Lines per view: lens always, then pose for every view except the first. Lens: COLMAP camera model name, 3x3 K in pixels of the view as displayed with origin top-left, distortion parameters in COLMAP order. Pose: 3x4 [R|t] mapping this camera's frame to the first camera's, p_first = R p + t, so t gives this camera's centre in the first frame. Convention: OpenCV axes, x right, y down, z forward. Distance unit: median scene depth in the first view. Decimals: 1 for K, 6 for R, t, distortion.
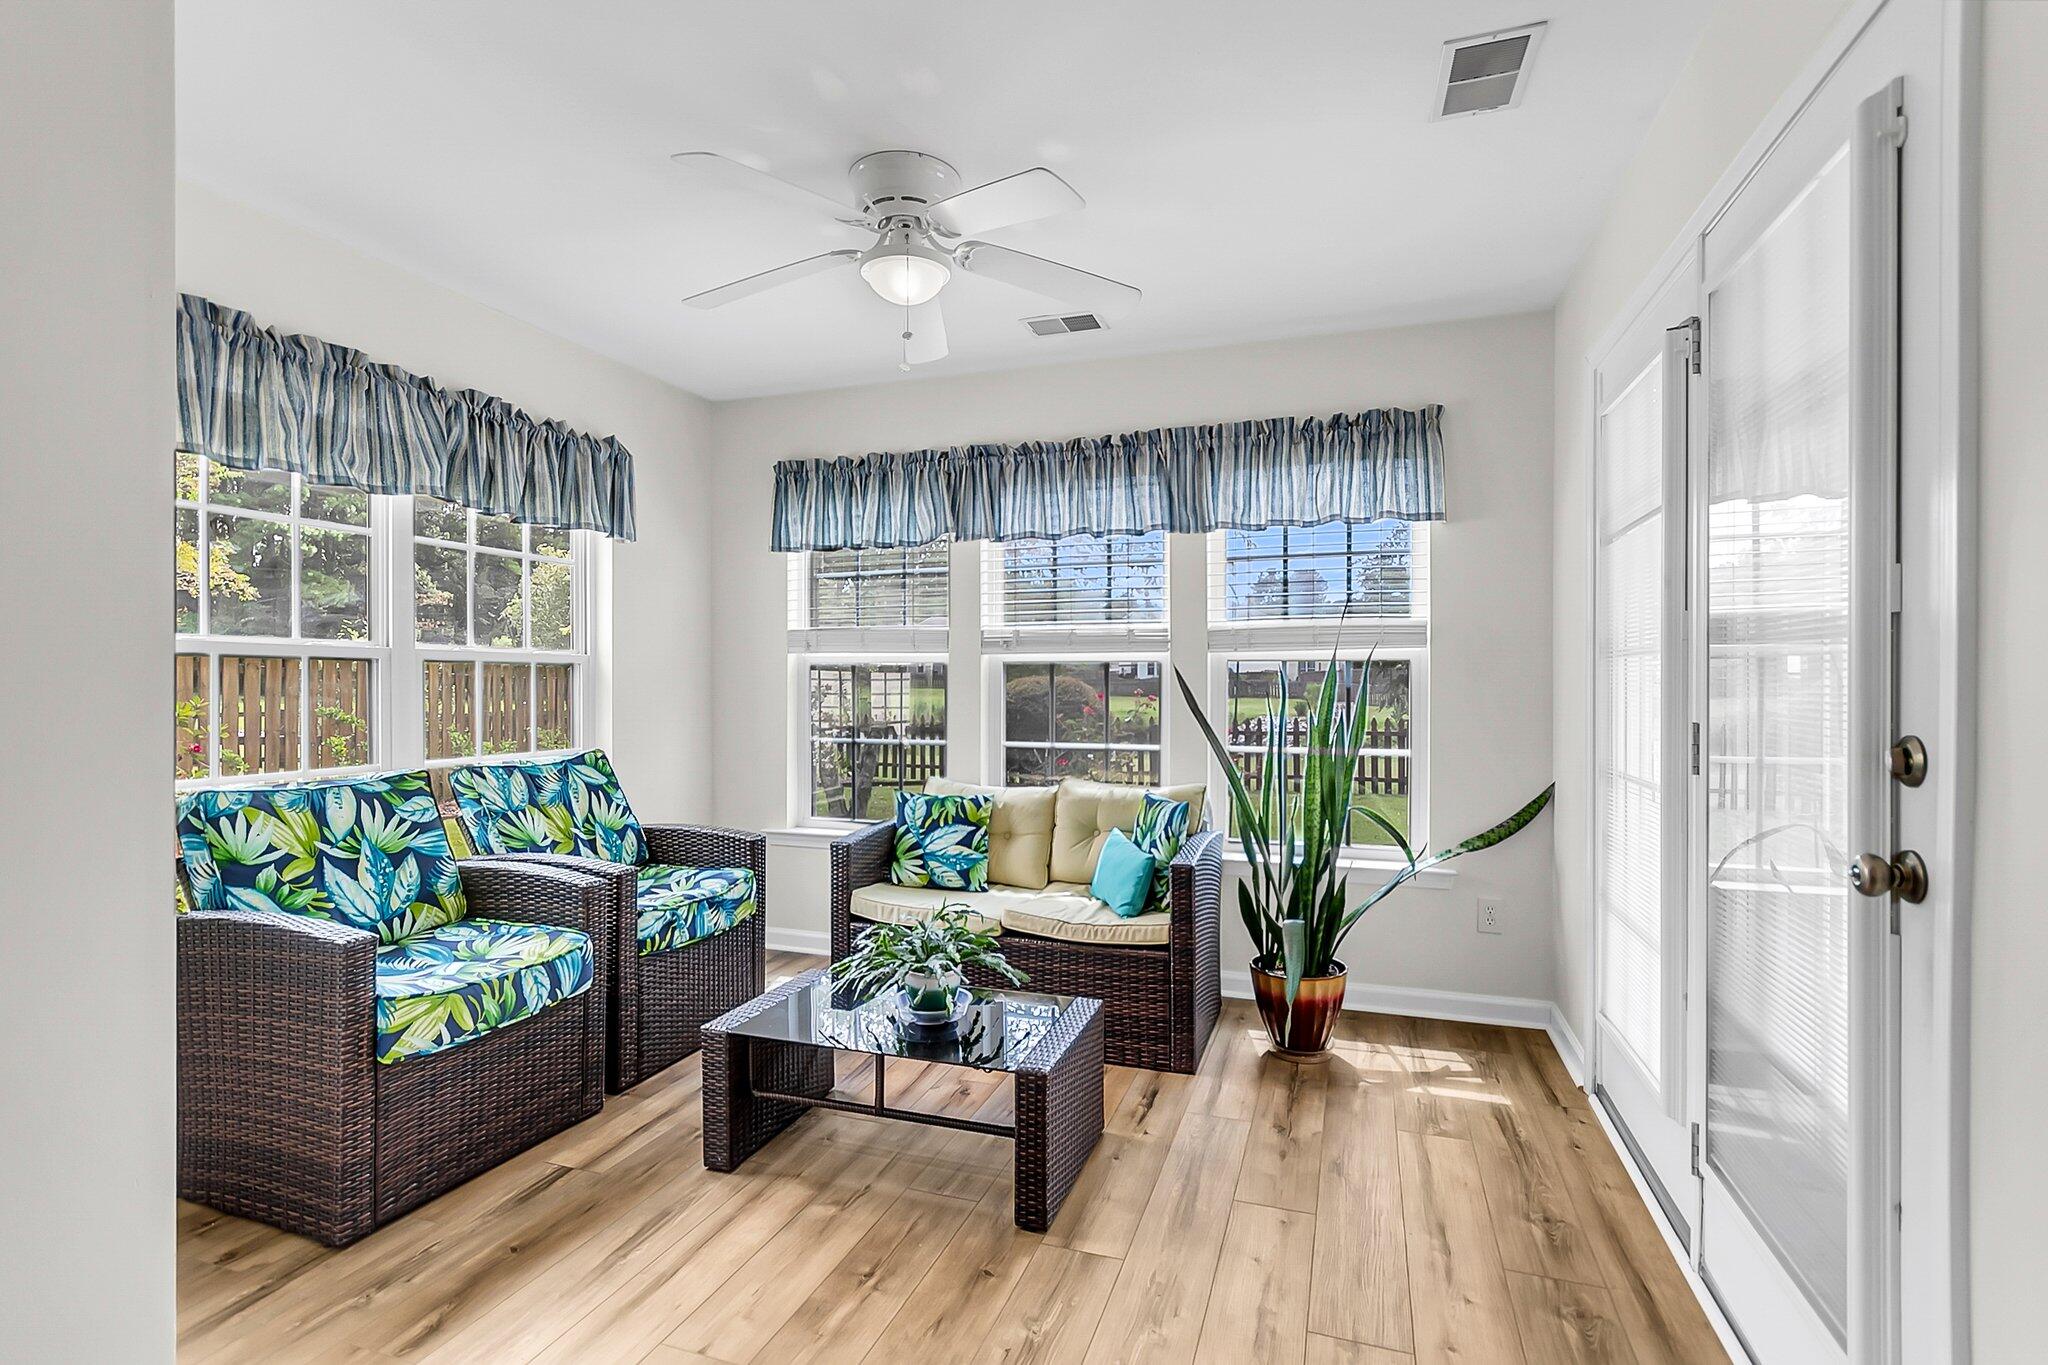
lens RADIAL K [[977.2, 0, 1026.5], [0, 977.2, 685.2], [0, 0, 1]] dist [-0.000150, -0.000203]
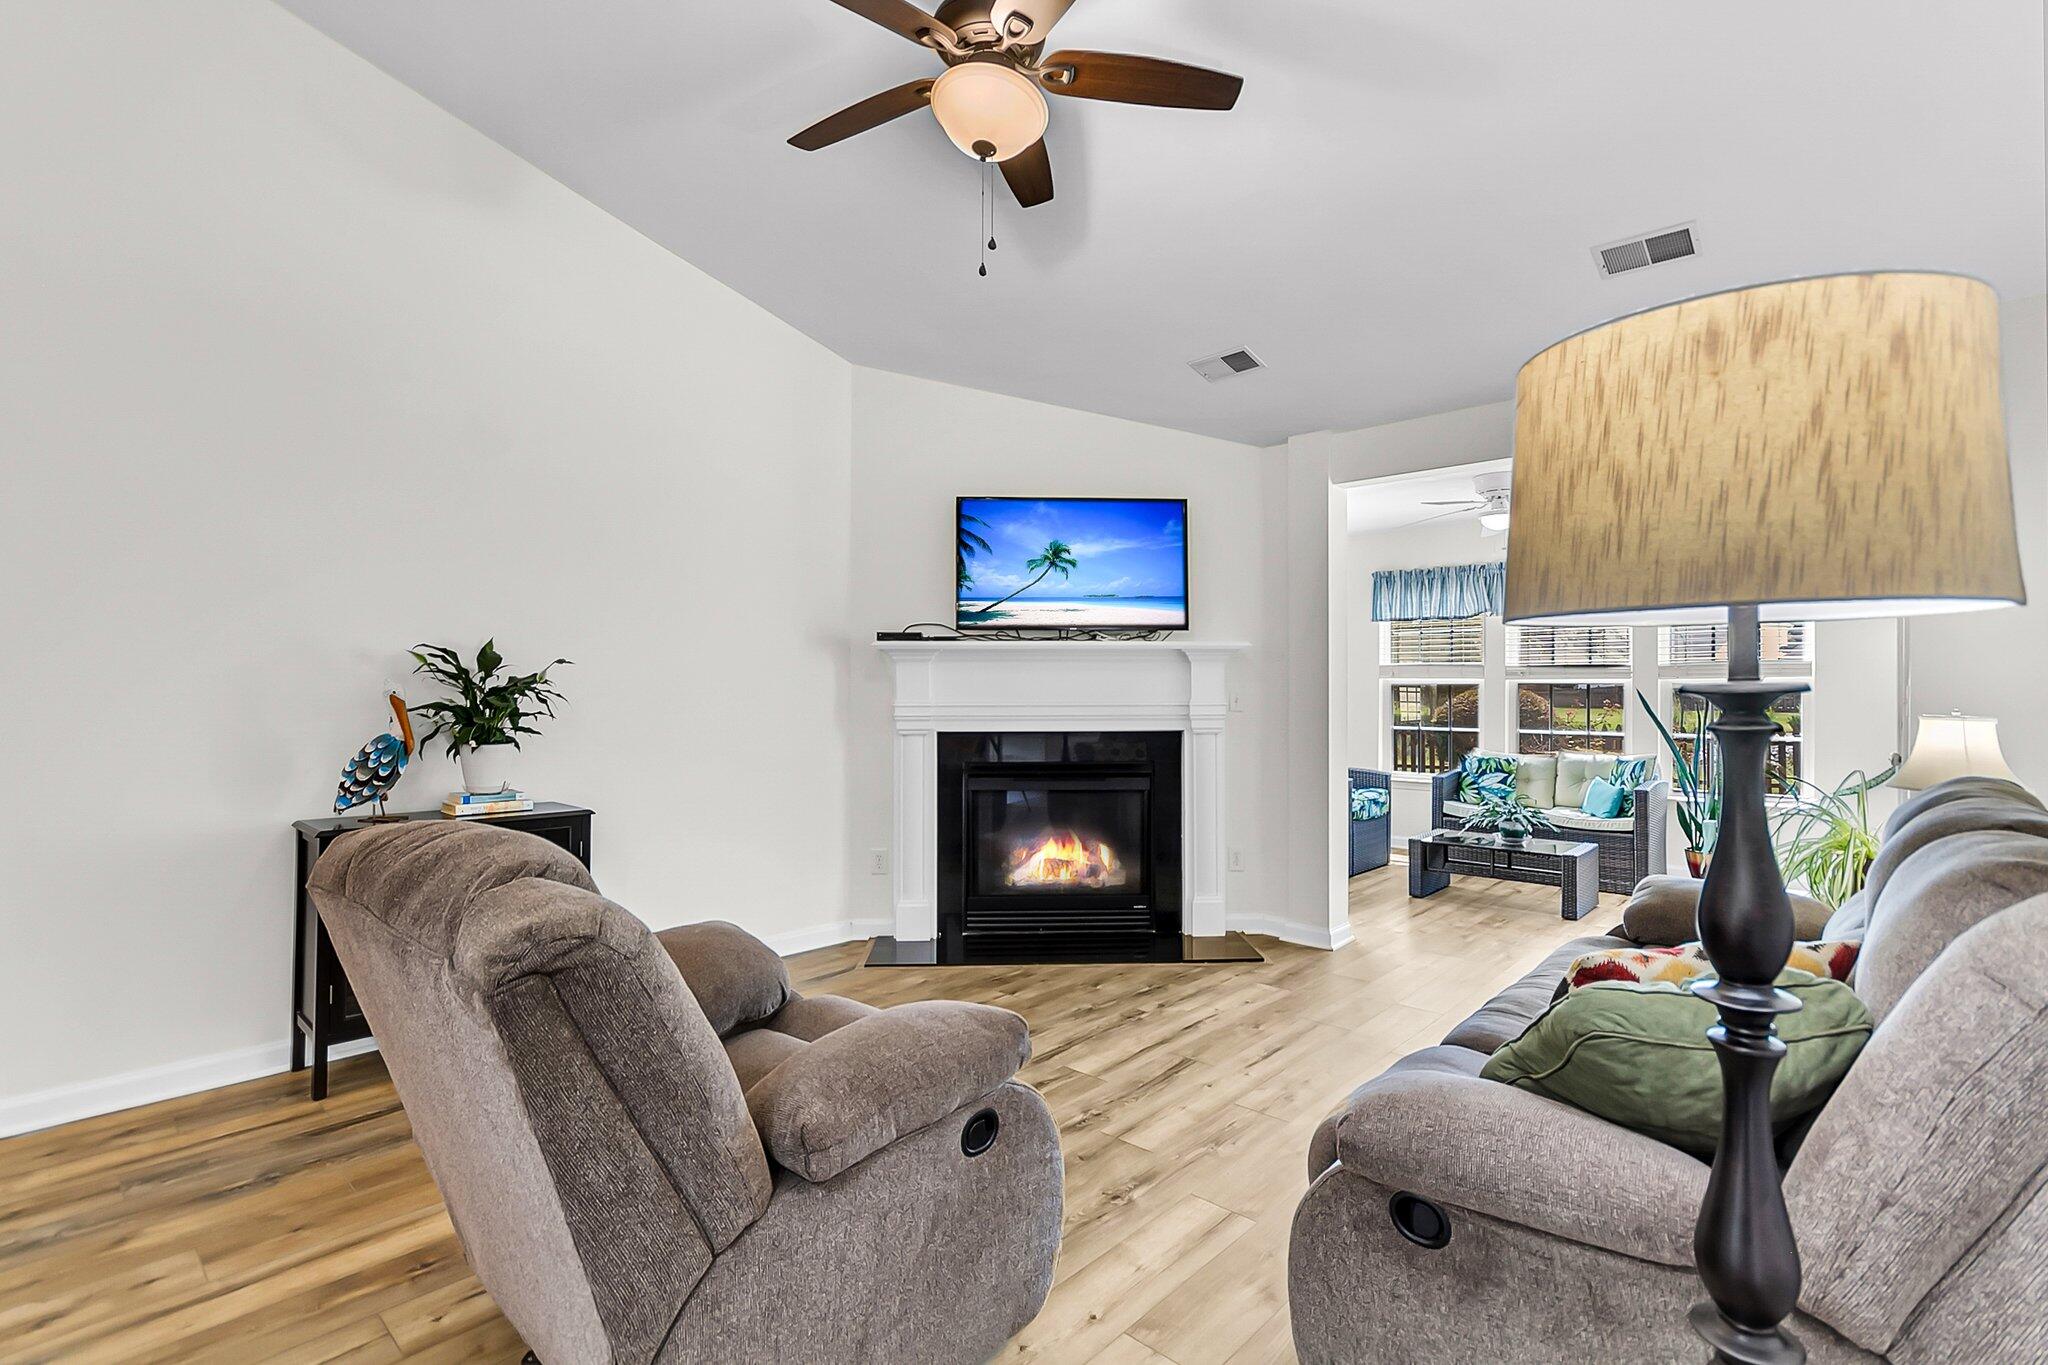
lens RADIAL K [[977.2, 0, 1014.2], [0, 977.2, 687.9], [0, 0, 1]] dist [-0.000150, -0.000203]
pose [[0.919895, -0.000458, -0.392164, -0.187448], [-0.002359, 0.999975, -0.006700, -0.002420], [0.392157, 0.007088, 0.919871, -1.060117]]
